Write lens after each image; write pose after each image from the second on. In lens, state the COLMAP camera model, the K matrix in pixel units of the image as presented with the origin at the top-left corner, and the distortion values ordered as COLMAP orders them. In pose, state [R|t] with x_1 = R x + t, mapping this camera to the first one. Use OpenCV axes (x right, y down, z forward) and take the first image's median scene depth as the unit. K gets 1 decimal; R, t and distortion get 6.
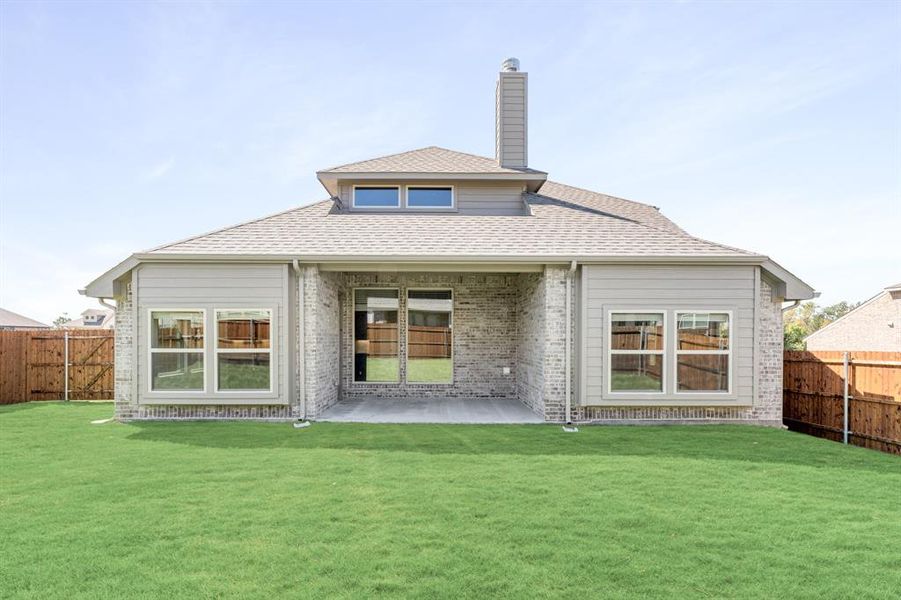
lens RADIAL K [[492.0, 0, 451.8], [0, 492.0, 288.8], [0, 0, 1]] dist [-0.000355, 0.000006]
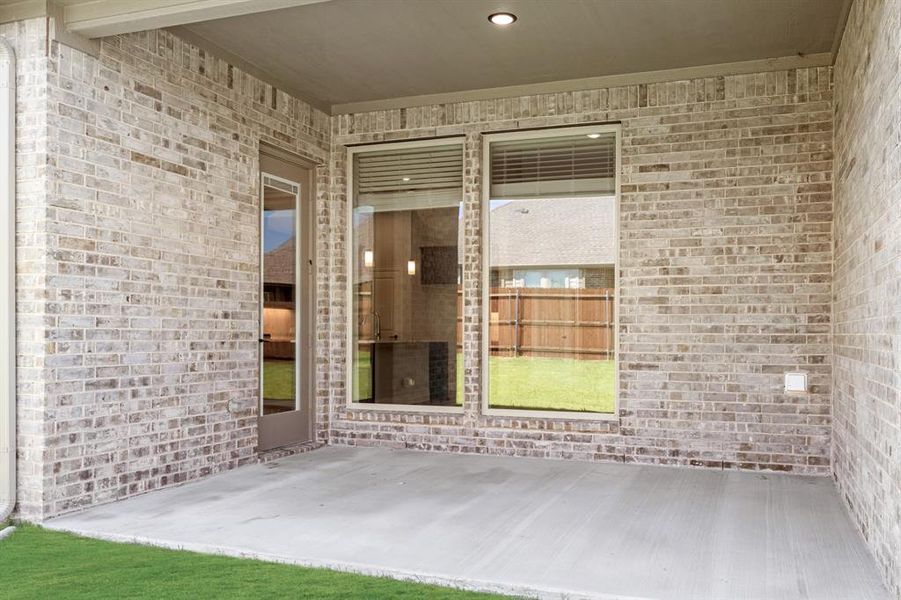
lens RADIAL K [[843.8, 0, 450.5], [0, 843.8, 300.0], [0, 0, 1]] dist [-0.010505, -0.007242]
pose [[0.931719, -0.011504, -0.362999, 0.101482], [0.033553, 0.997950, 0.054495, 0.081253], [0.361628, -0.062954, 0.930195, 0.452427]]
